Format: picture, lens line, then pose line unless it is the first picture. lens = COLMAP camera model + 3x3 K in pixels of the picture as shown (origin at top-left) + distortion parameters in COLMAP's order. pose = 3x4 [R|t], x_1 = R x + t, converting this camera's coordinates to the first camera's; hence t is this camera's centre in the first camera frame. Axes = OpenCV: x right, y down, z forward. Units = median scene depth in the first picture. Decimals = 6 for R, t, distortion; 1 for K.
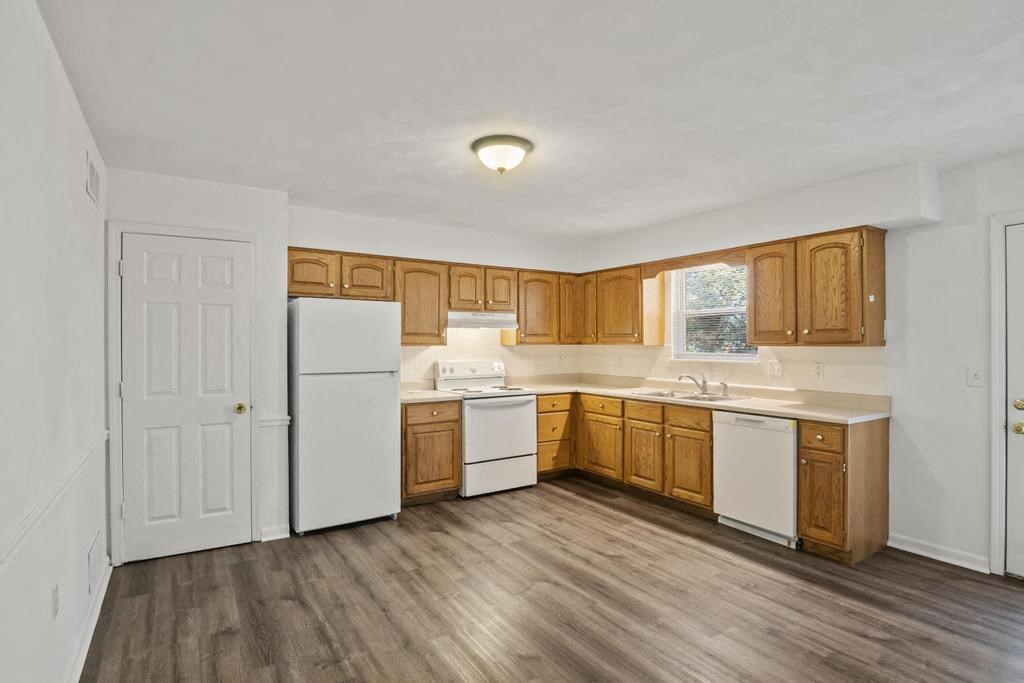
lens RADIAL K [[512.2, 0, 515.3], [0, 512.2, 345.3], [0, 0, 1]] dist [-0.004164, -0.000969]
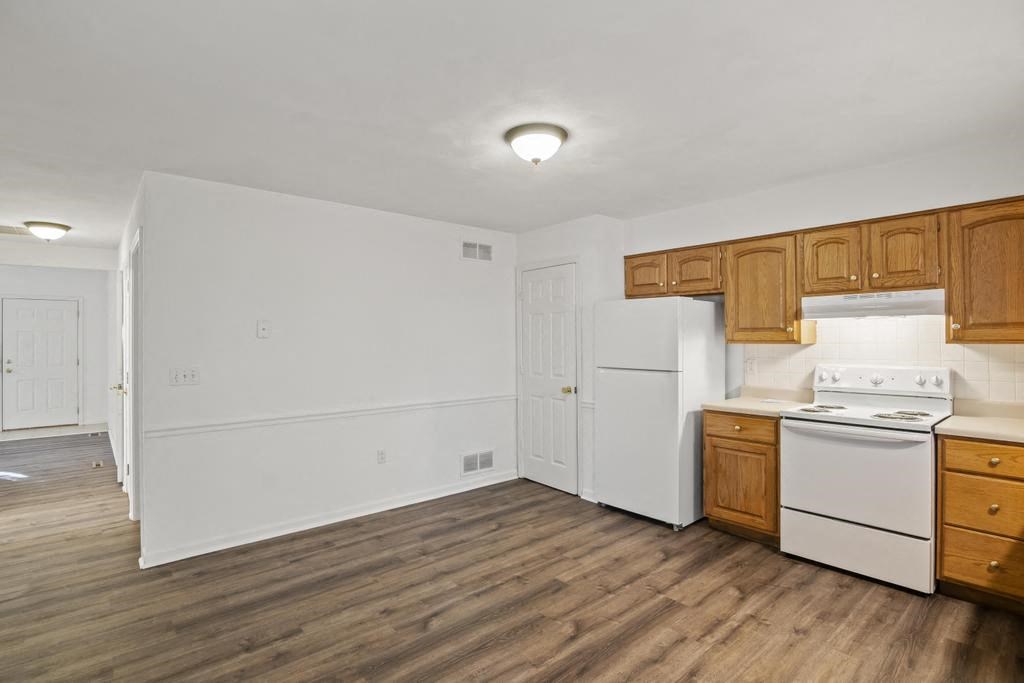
lens RADIAL K [[508.2, 0, 504.7], [0, 508.2, 342.0], [0, 0, 1]] dist [-0.016856, -0.000733]
pose [[0.119289, 0.005716, -0.992843, 0.600841], [0.001008, 0.999982, 0.005879, -0.007471], [0.992859, -0.001702, 0.119281, 0.551116]]
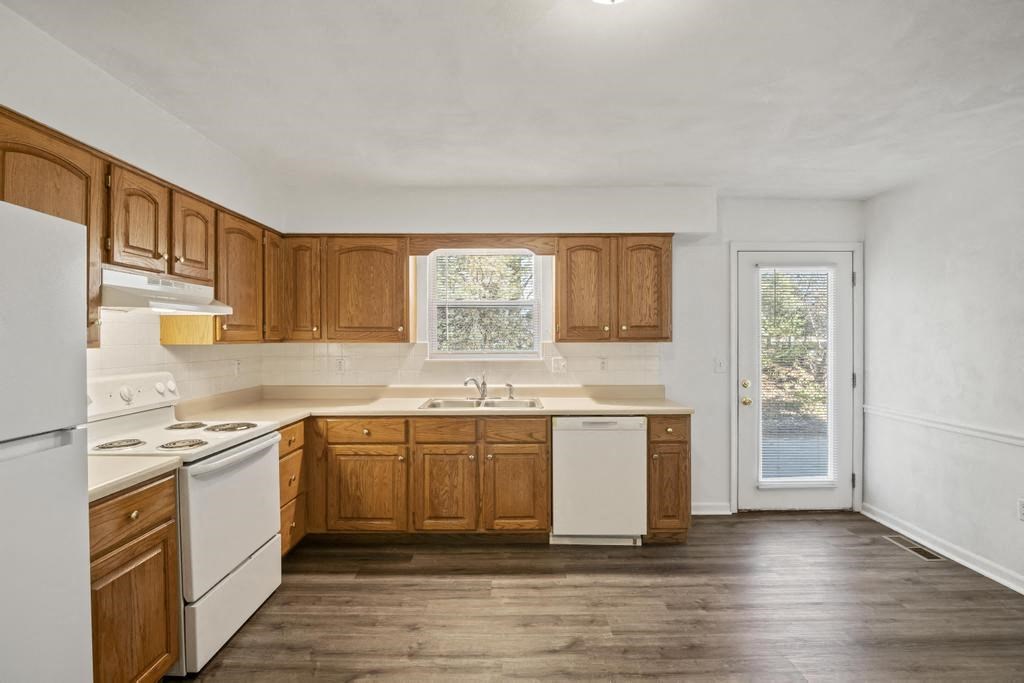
lens RADIAL K [[502.2, 0, 512.0], [0, 502.2, 341.5], [0, 0, 1]] dist [-0.002399, -0.000439]
pose [[0.553781, -0.007687, 0.832627, -0.327840], [0.006682, 0.999966, 0.004787, -0.005113], [-0.832635, 0.002912, 0.553814, 0.537907]]
